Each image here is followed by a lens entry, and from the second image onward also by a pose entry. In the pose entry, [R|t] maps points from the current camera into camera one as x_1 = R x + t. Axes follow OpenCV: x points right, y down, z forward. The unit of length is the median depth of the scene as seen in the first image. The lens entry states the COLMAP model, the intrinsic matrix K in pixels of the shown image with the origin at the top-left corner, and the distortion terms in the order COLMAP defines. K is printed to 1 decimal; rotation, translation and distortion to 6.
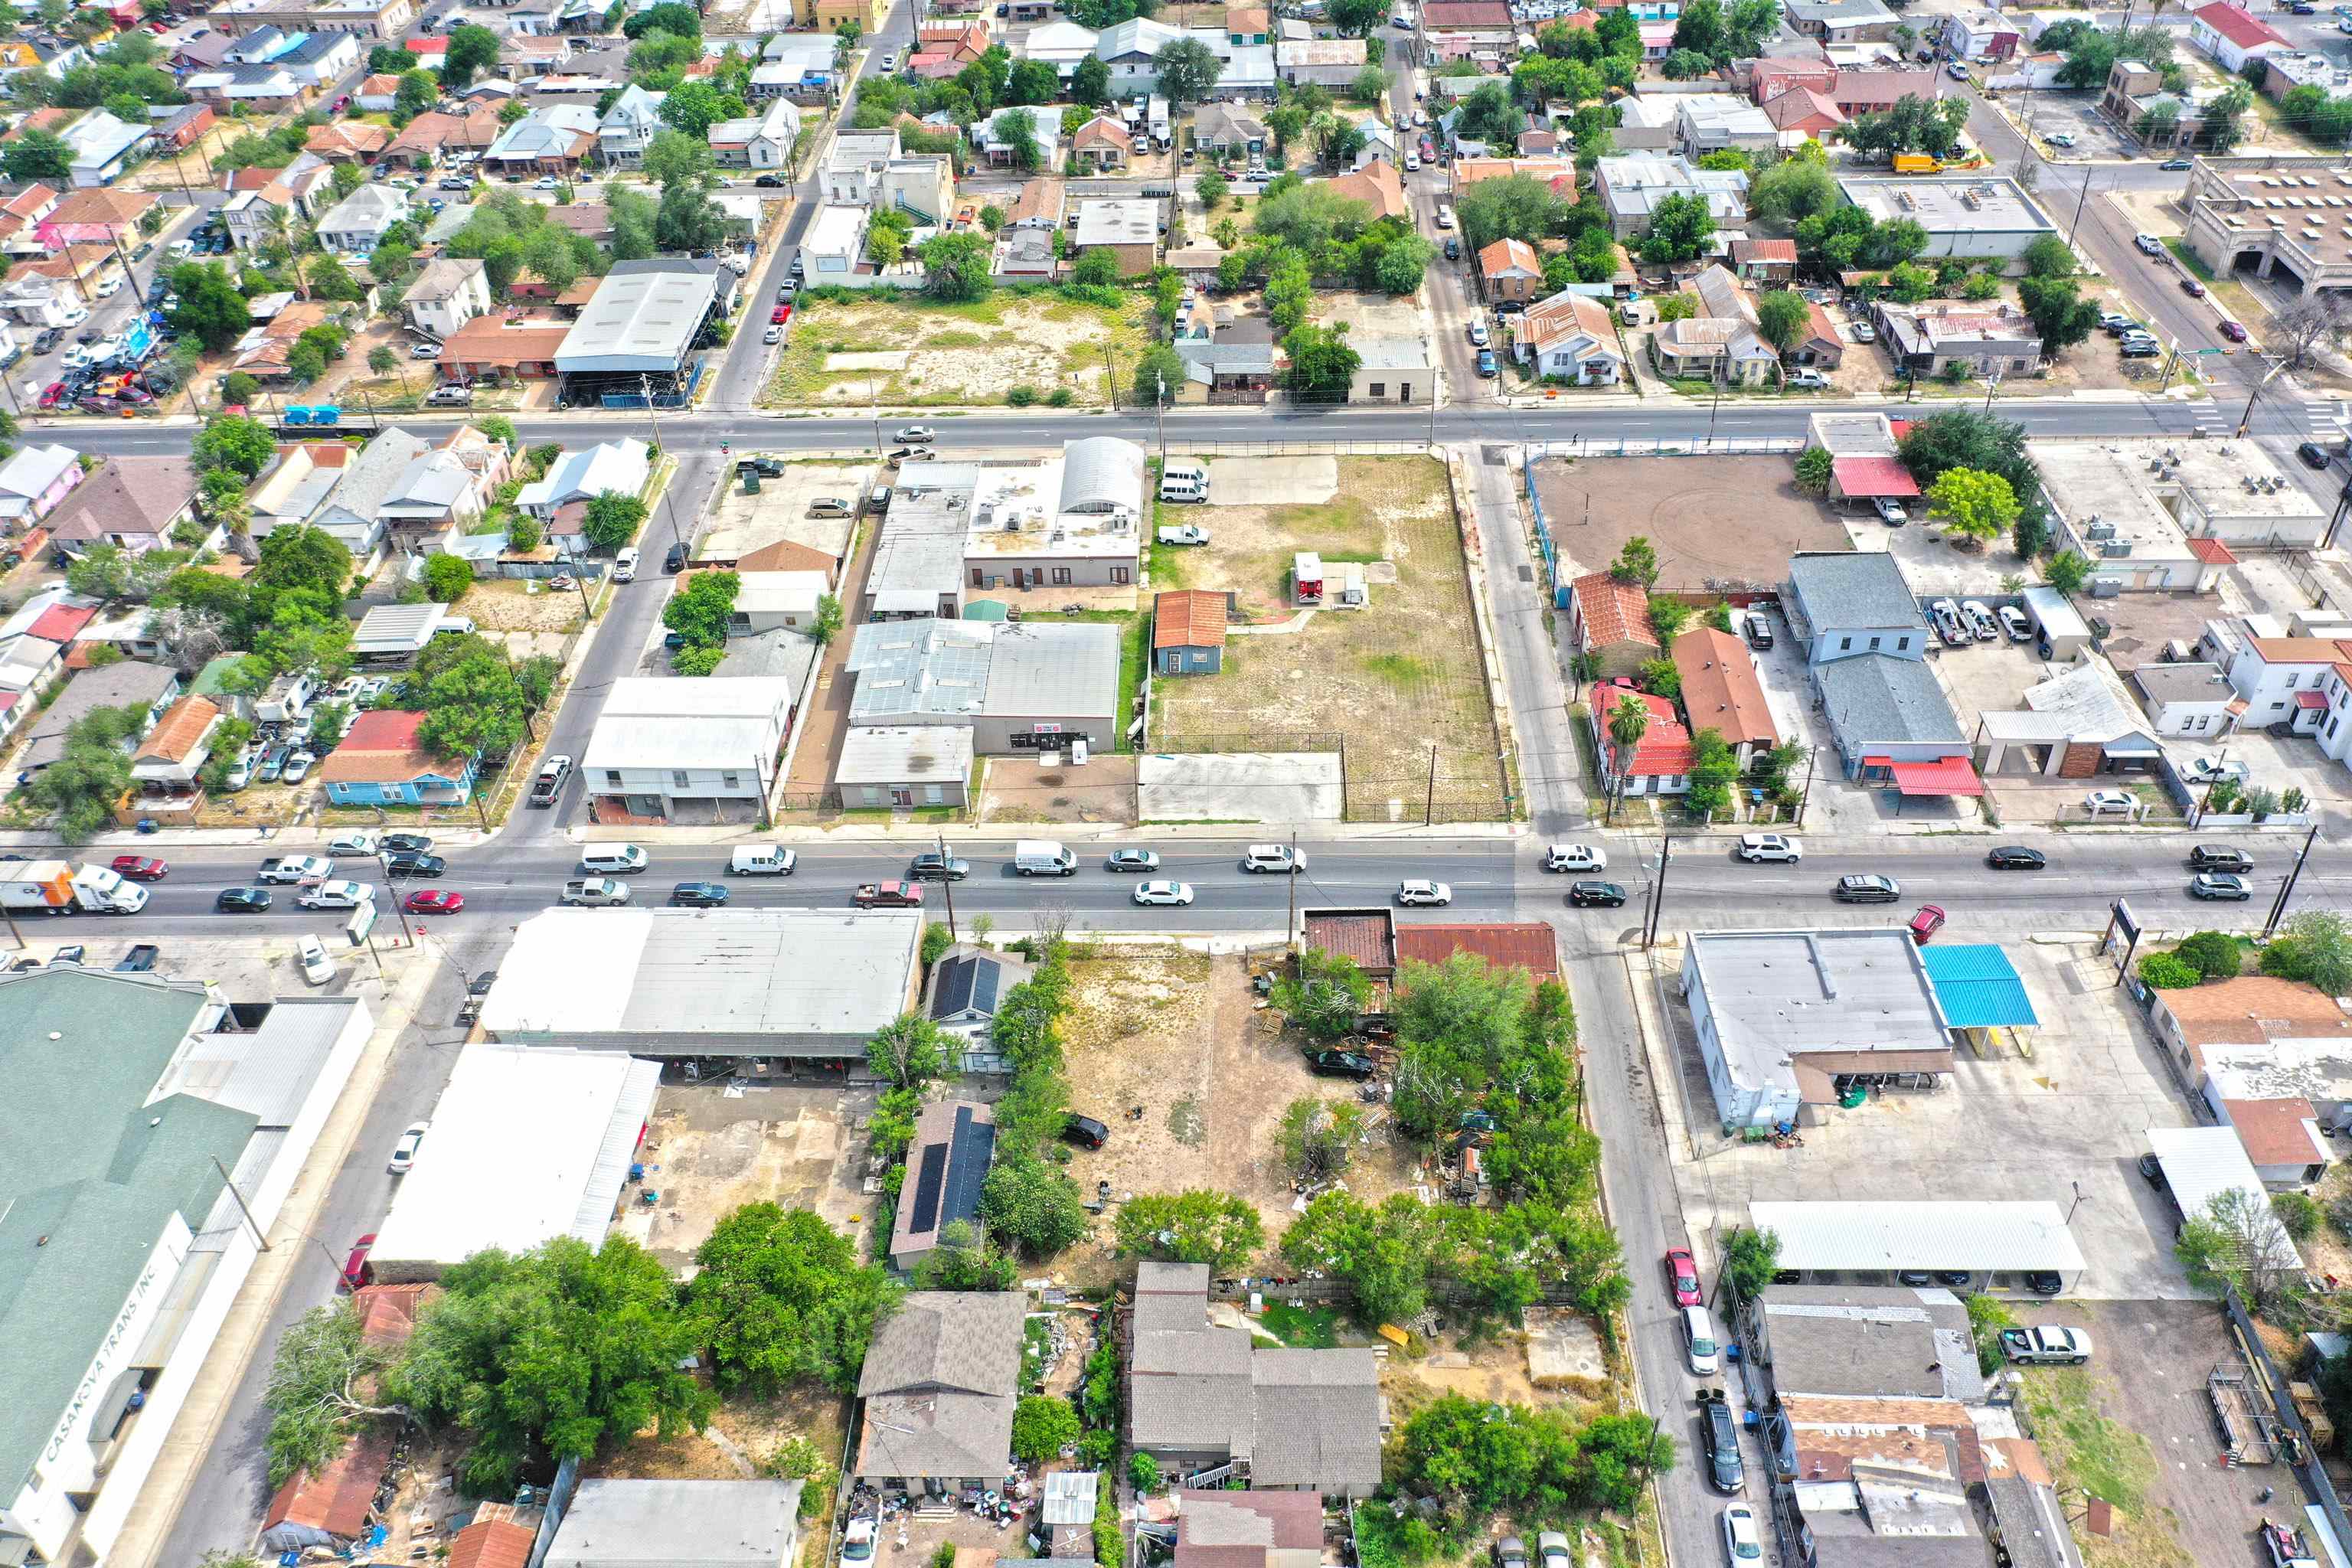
lens RADIAL K [[1868.6, 0, 1198.8], [0, 1868.6, 726.7], [0, 0, 1]] dist [-0.007702, 0.003671]
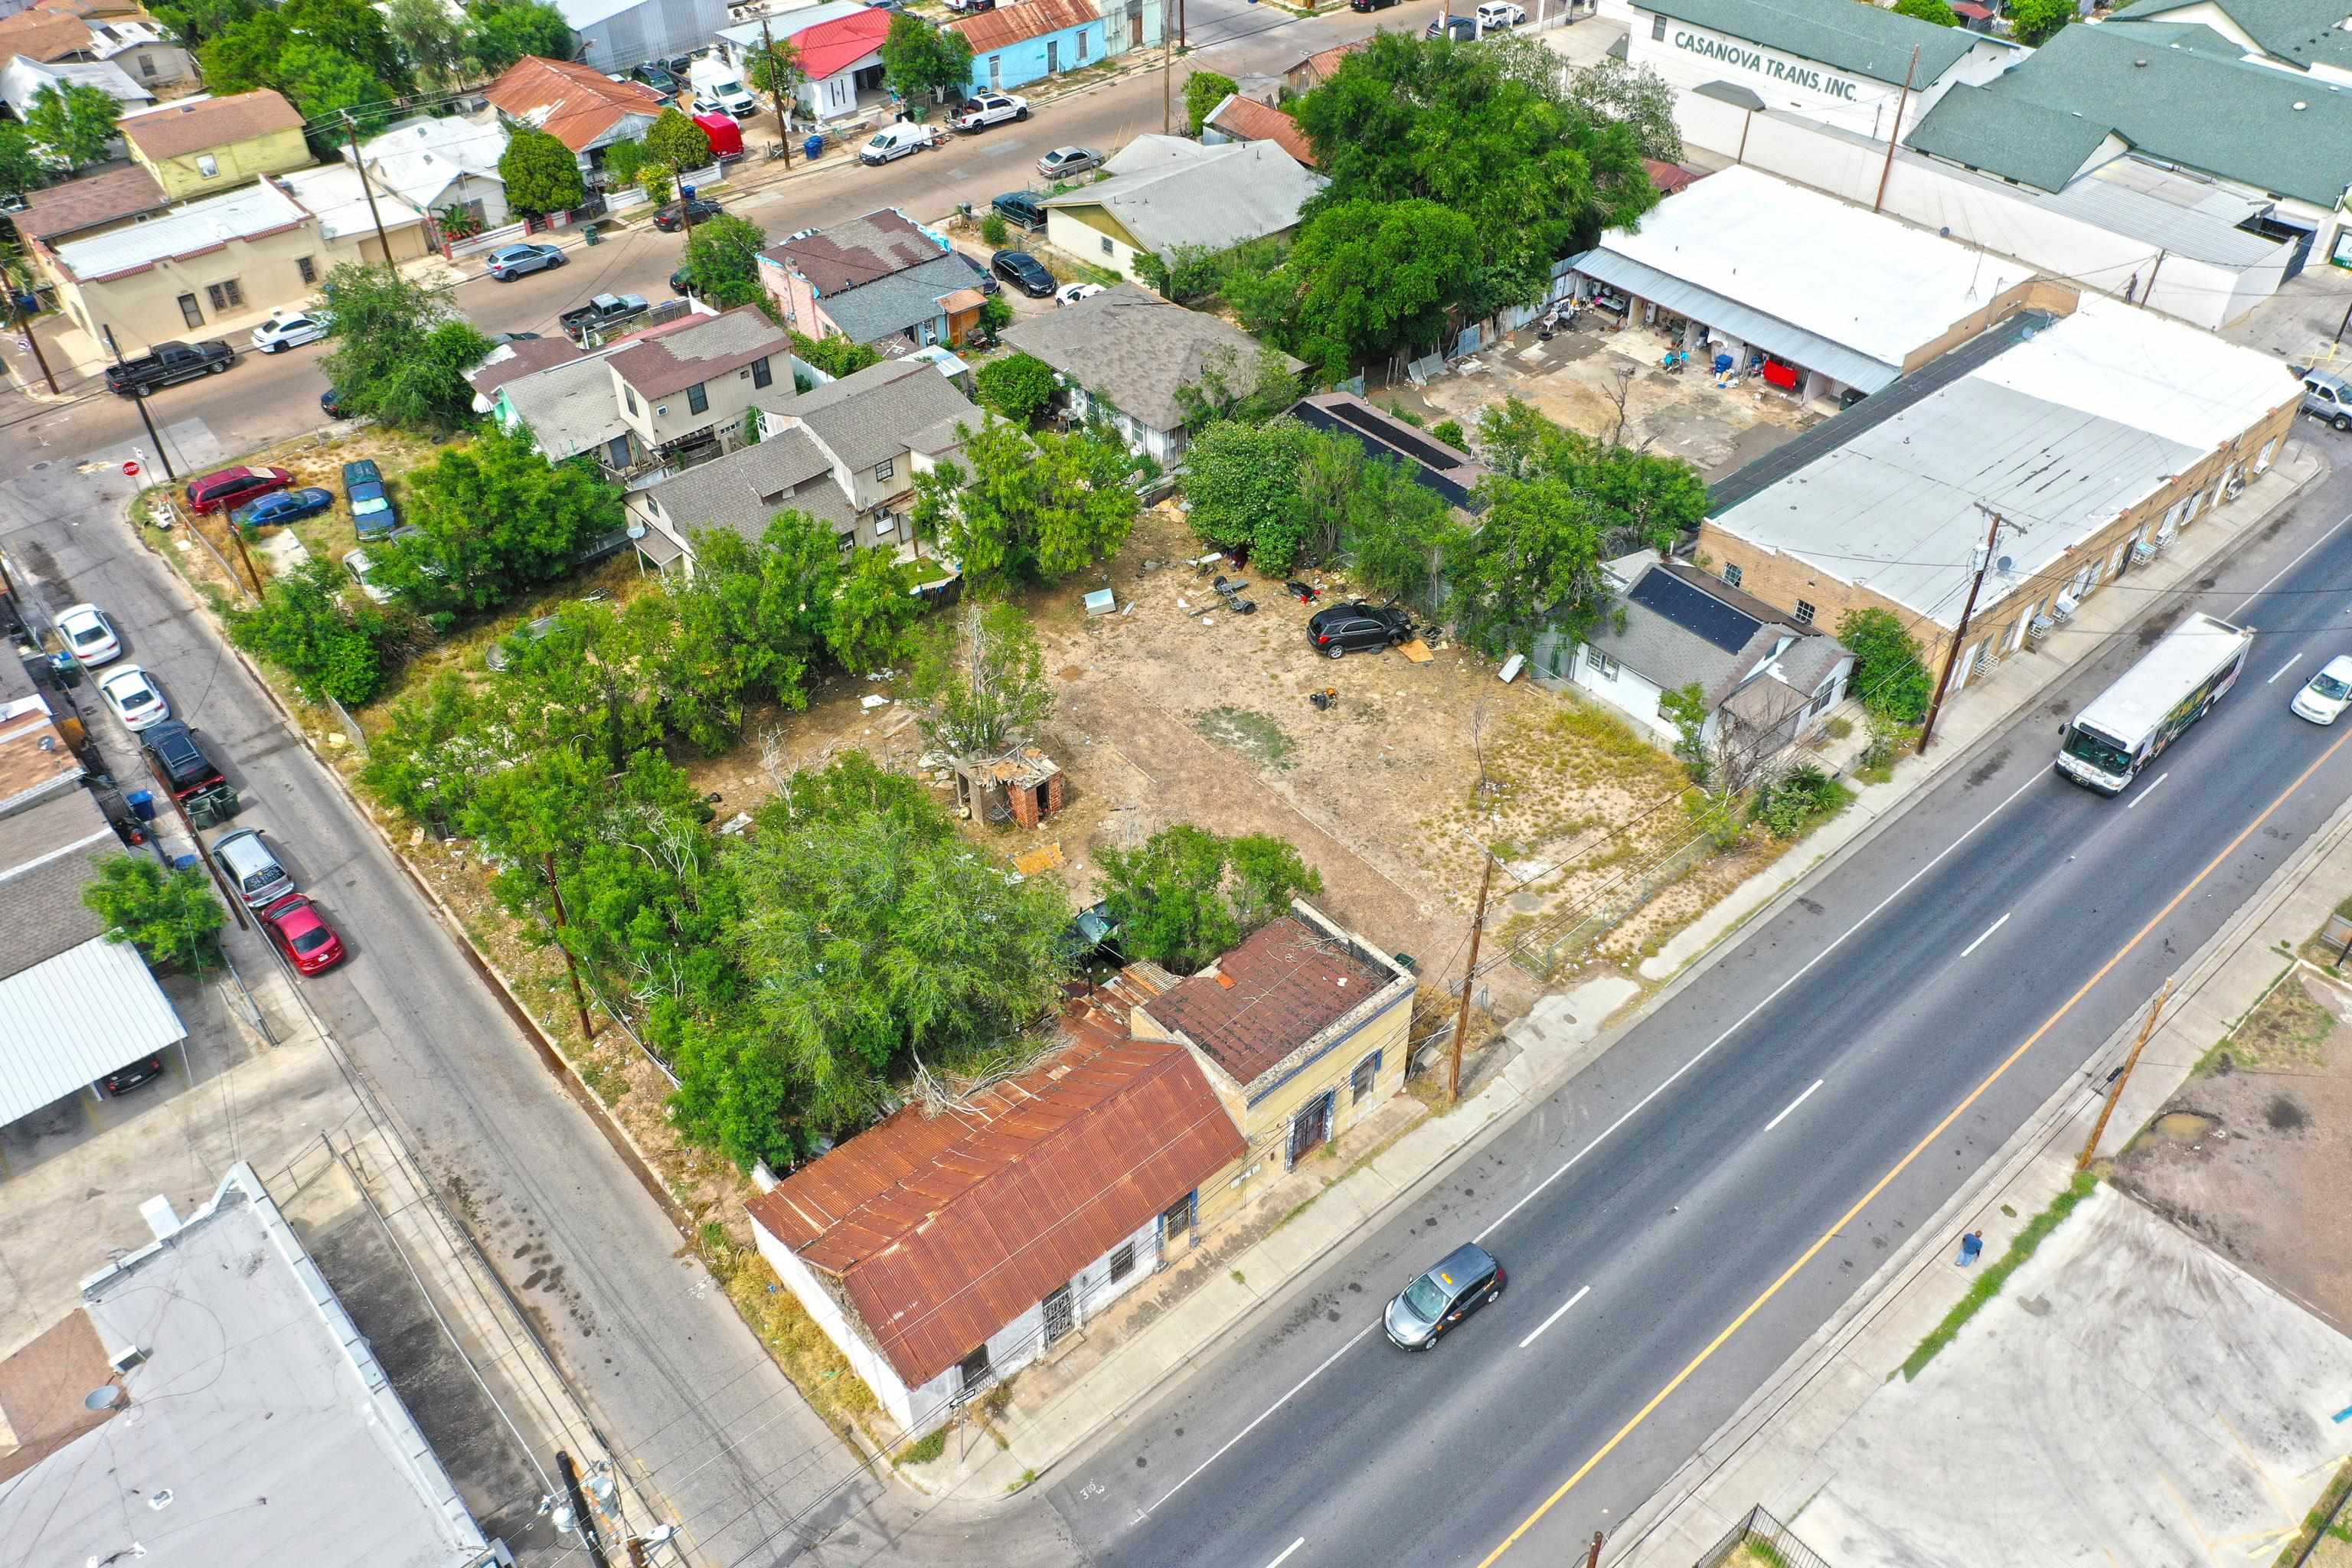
lens RADIAL K [[1844.9, 0, 1166.8], [0, 1844.9, 781.6], [0, 0, 1]] dist [-0.005444, -0.000668]
pose [[-0.746122, 0.450252, -0.490485, 0.237921], [-0.386401, 0.307104, 0.869702, -0.209617], [0.542215, 0.838427, -0.055159, 0.853894]]
